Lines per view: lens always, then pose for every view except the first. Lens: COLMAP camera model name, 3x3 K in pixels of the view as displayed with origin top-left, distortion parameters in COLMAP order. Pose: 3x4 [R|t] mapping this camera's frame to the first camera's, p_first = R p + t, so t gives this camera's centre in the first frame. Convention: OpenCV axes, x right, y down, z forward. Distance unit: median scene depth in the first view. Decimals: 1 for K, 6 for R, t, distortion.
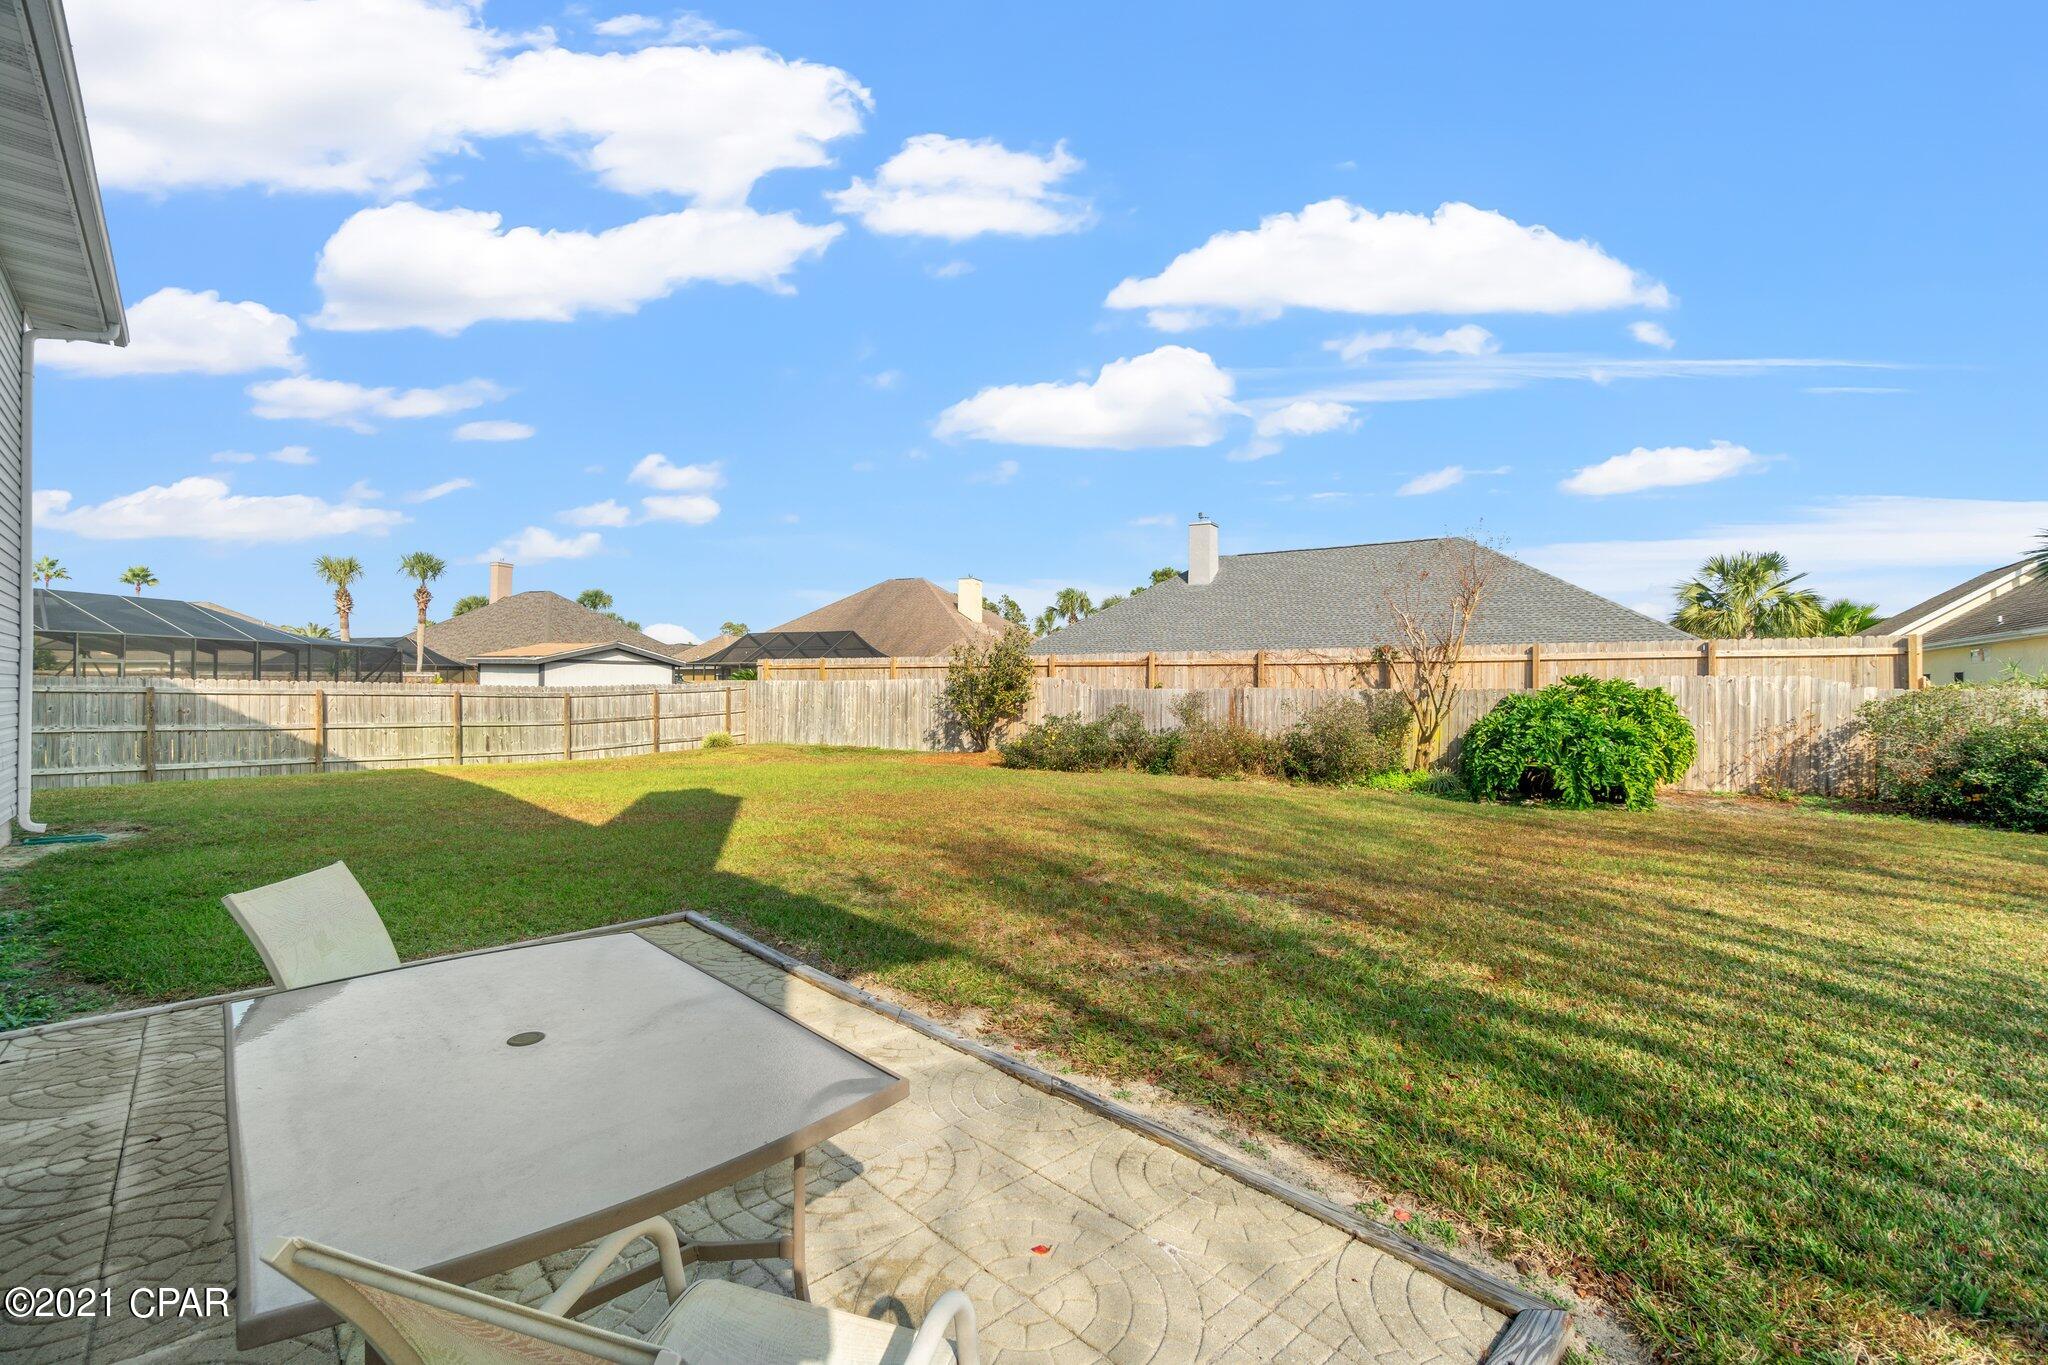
lens RADIAL K [[882.6, 0, 1024.0], [0, 882.6, 682.5], [0, 0, 1]] dist [-0.001004, 0.001022]
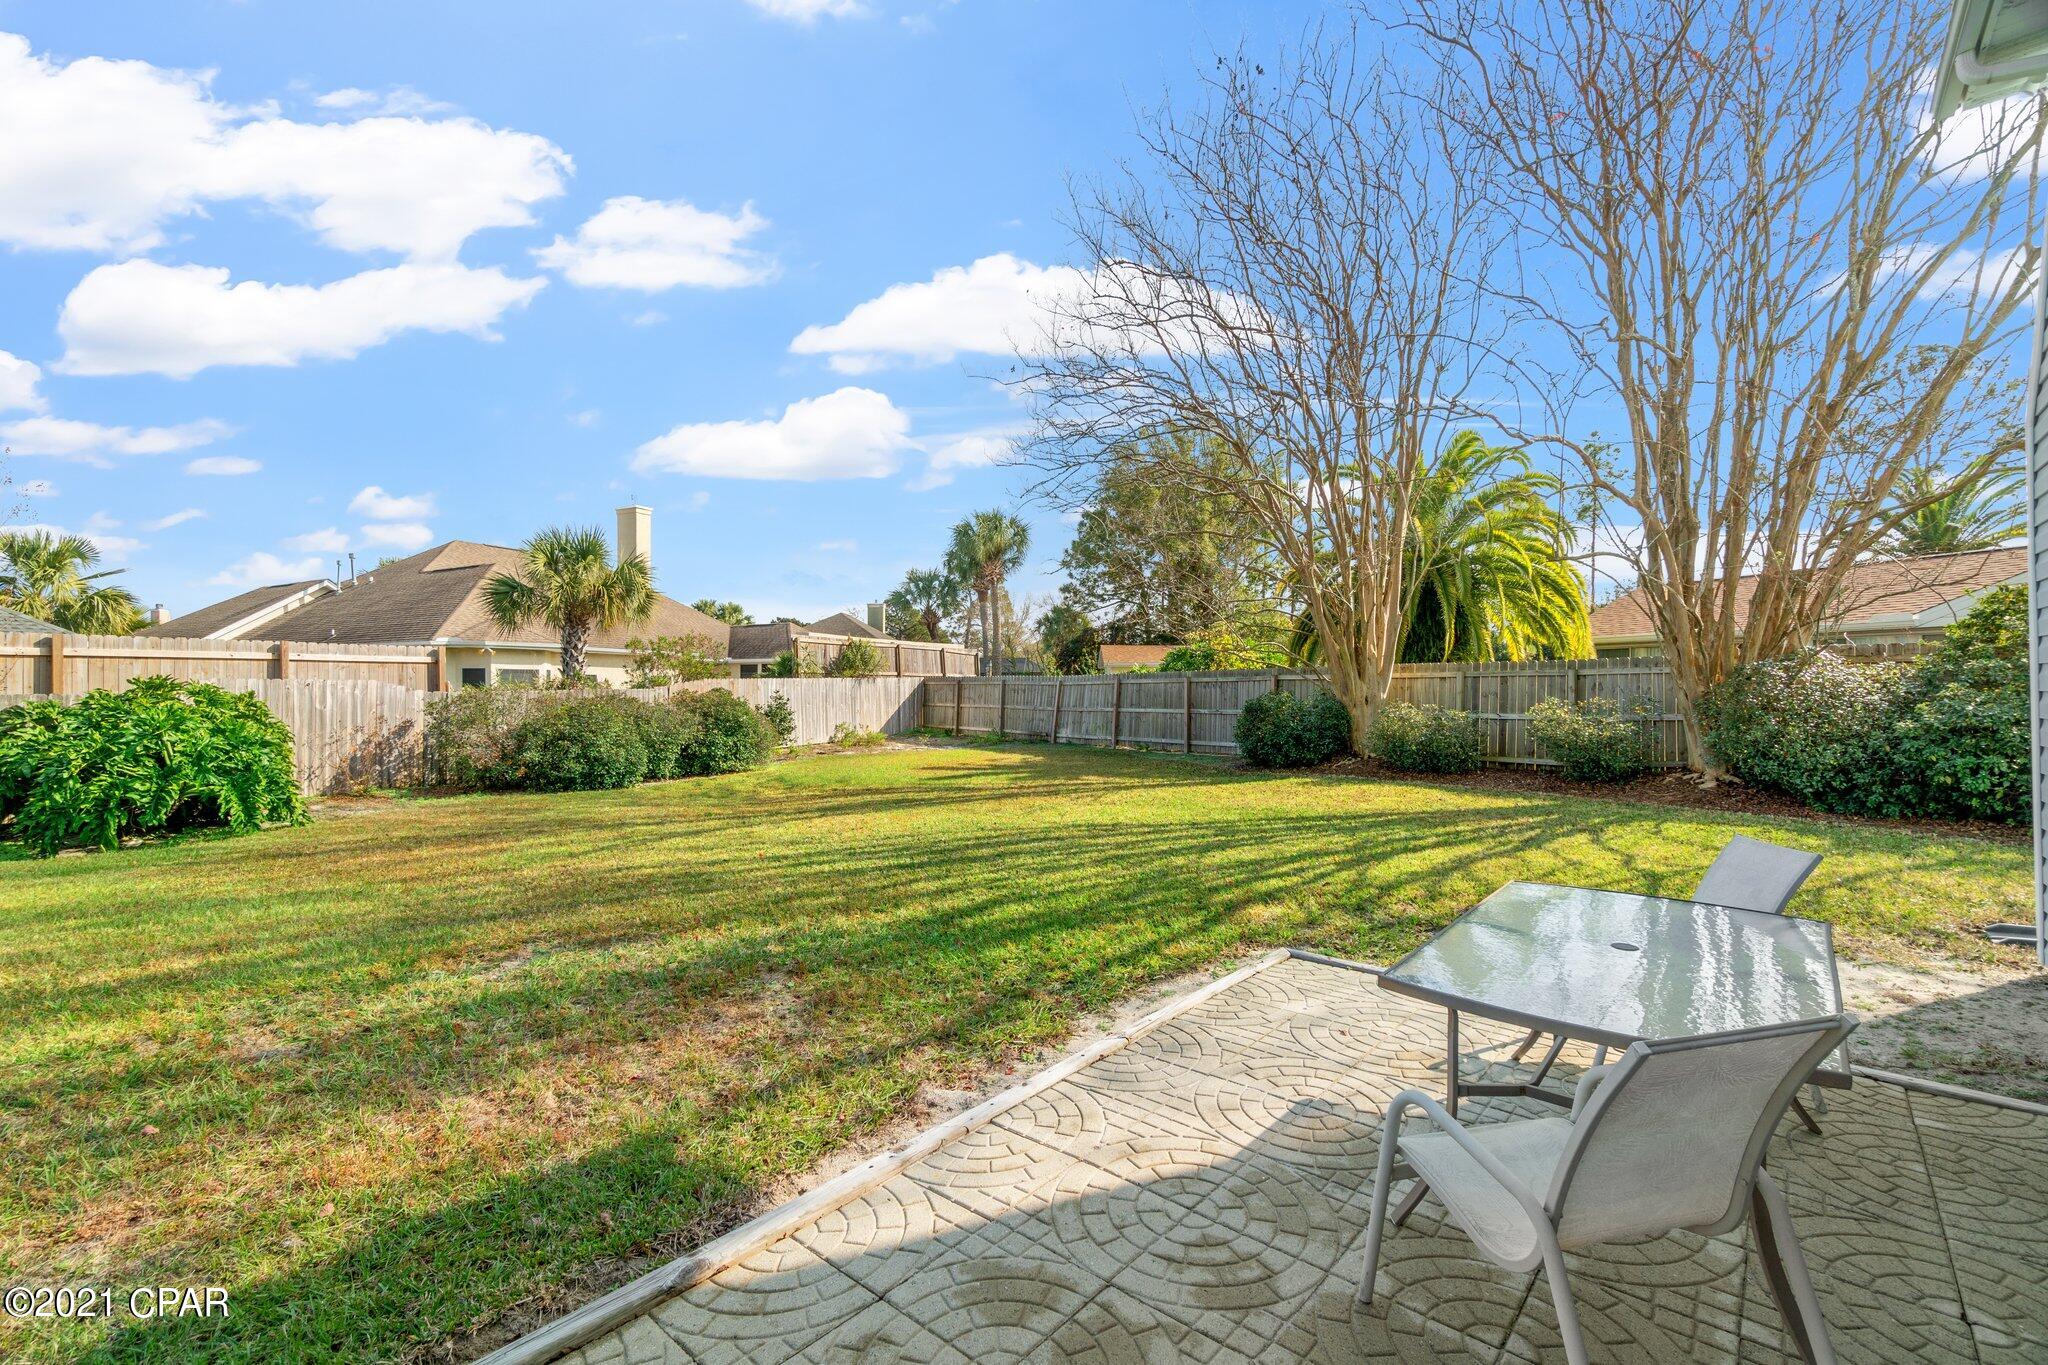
lens RADIAL K [[882.6, 0, 1024.0], [0, 882.6, 682.5], [0, 0, 1]] dist [-0.001004, 0.001022]
pose [[-0.099768, 0.003713, 0.995004, -0.151272], [-0.003017, 0.999987, -0.004034, -0.001533], [-0.995006, -0.003404, -0.099756, 0.168441]]
